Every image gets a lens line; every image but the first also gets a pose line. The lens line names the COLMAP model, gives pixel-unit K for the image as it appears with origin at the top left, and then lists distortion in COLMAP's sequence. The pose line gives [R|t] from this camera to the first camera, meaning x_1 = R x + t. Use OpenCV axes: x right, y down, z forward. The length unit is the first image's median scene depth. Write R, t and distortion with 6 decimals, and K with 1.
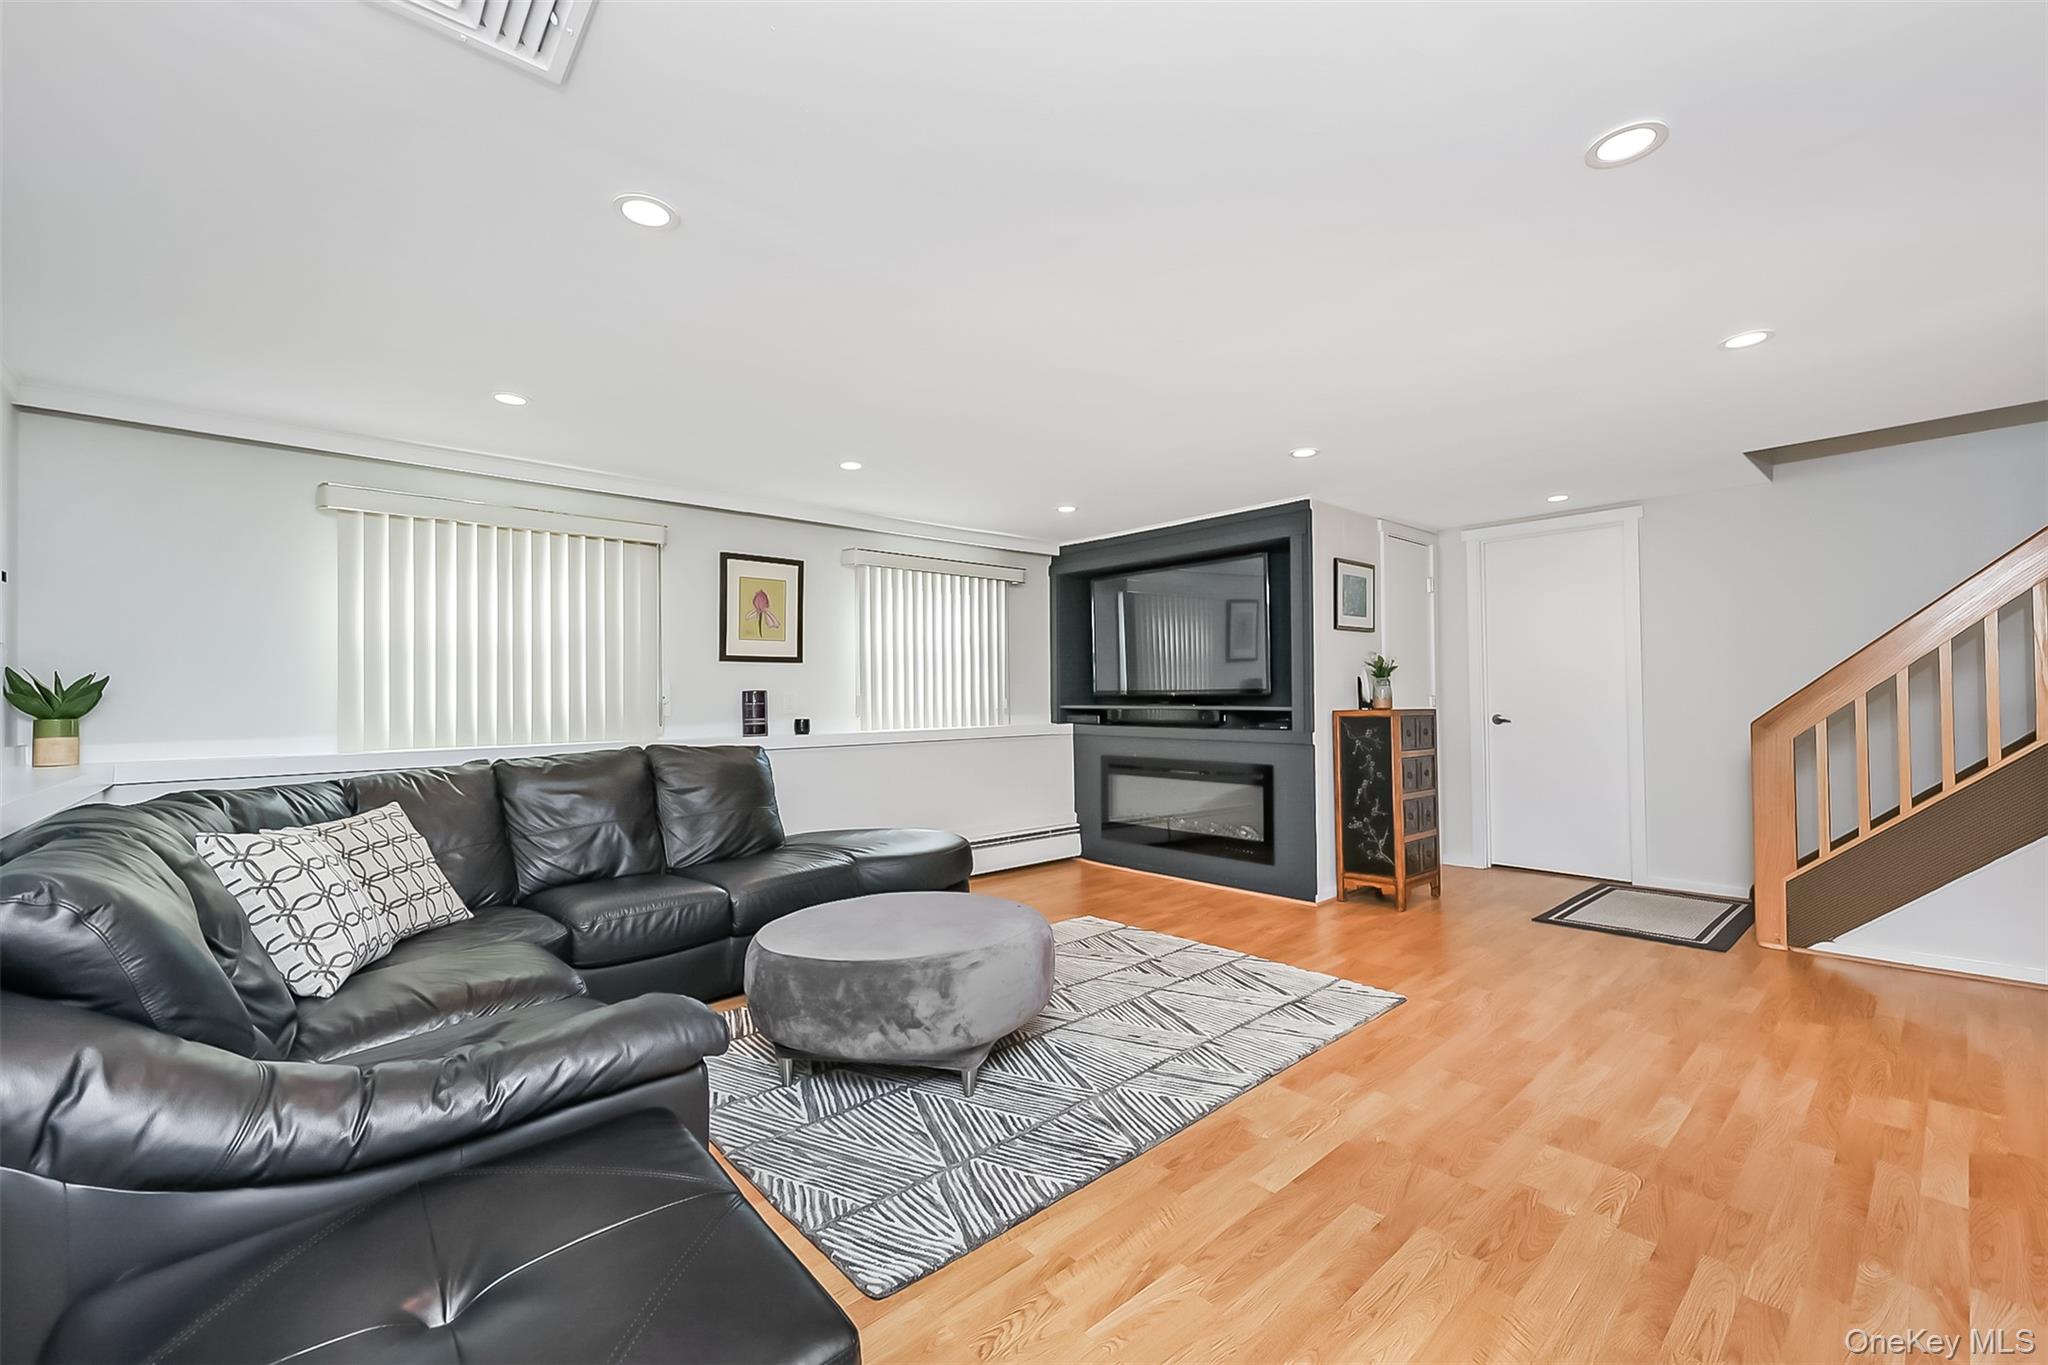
lens RADIAL K [[832.6, 0, 1013.7], [0, 832.6, 692.9], [0, 0, 1]] dist [-0.002256, -0.000560]
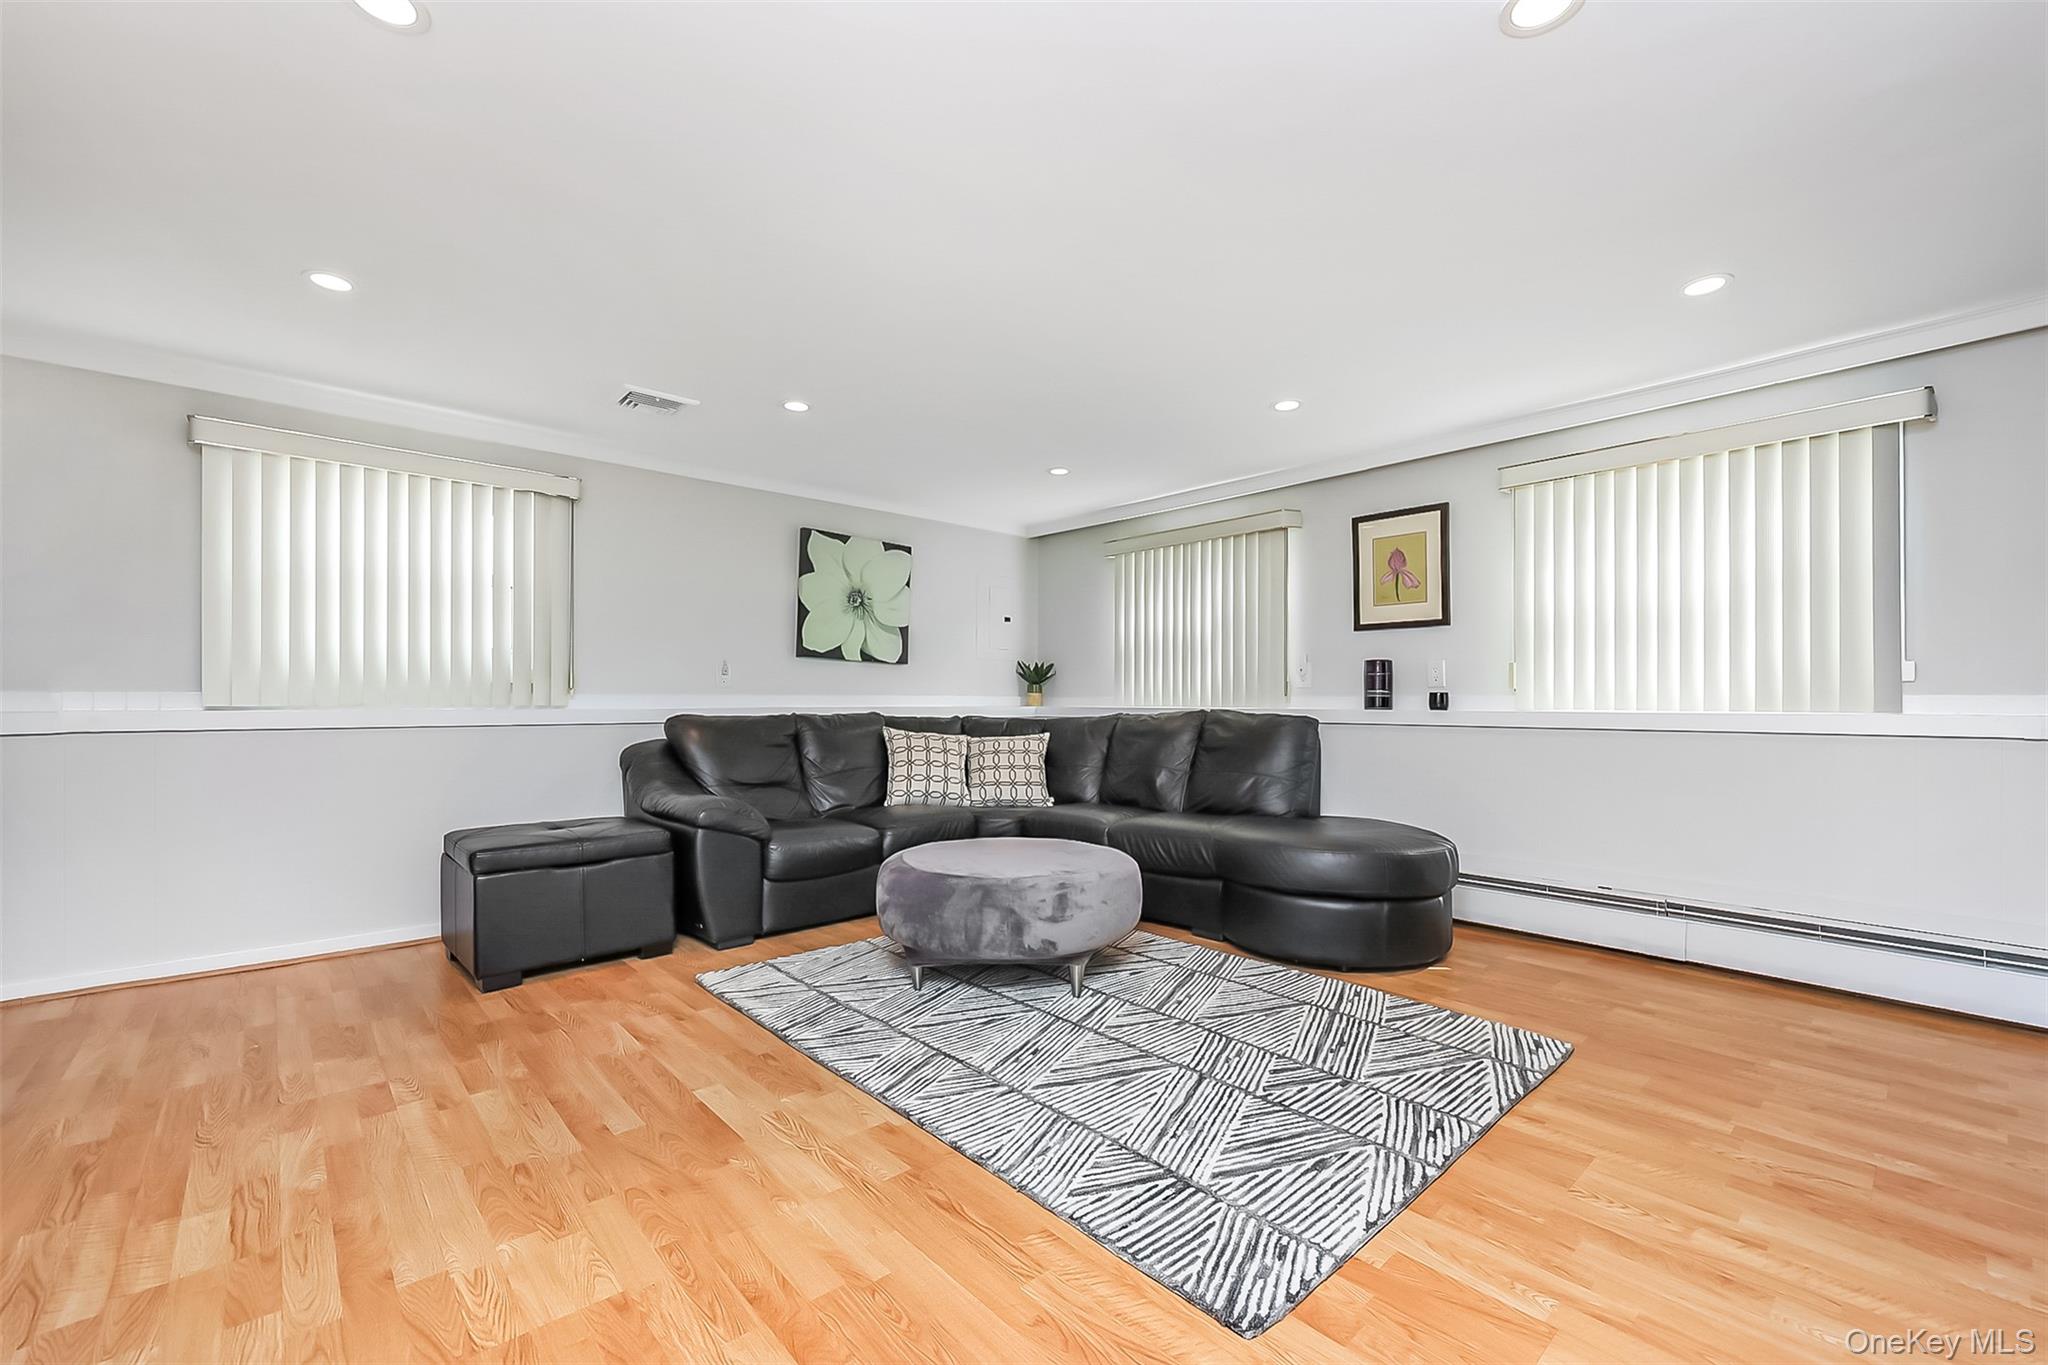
lens RADIAL K [[832.6, 0, 1052.1], [0, 832.6, 702.8], [0, 0, 1]] dist [-0.002256, -0.000560]
pose [[0.038692, 0.017538, -0.999097, 0.936661], [0.003247, 0.999838, 0.017677, 0.042584], [0.999246, -0.003928, 0.038629, 0.941696]]
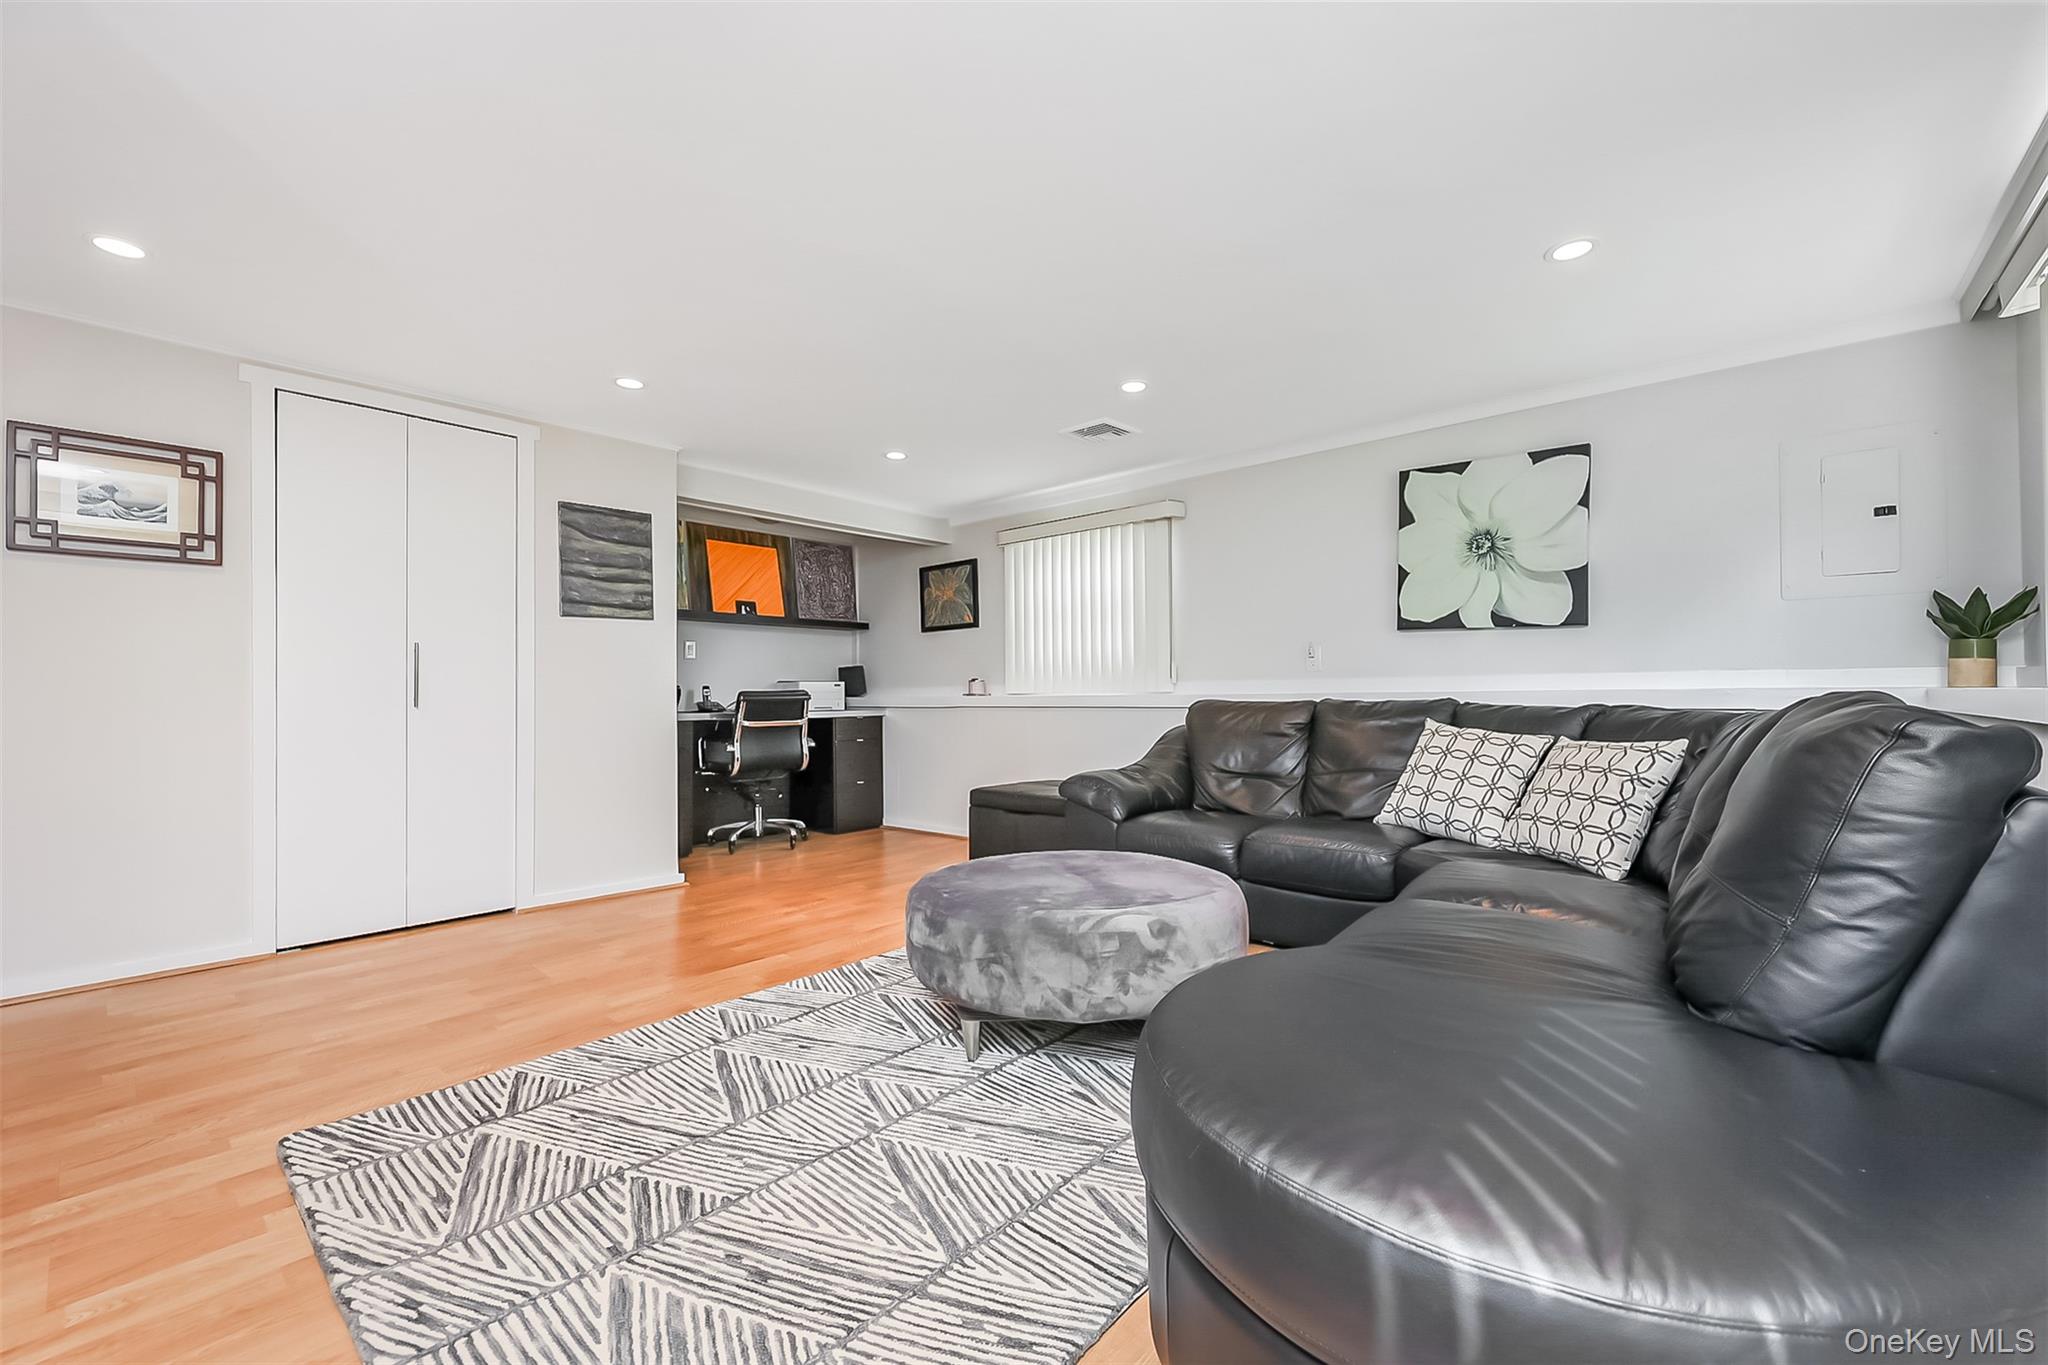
lens RADIAL K [[832.6, 0, 1039.4], [0, 832.6, 675.7], [0, 0, 1]] dist [-0.002256, -0.000560]
pose [[-0.989307, 0.018958, -0.144608, 0.029061], [0.022919, 0.999405, -0.025771, 0.074100], [0.144034, -0.028810, -0.989153, 1.761084]]
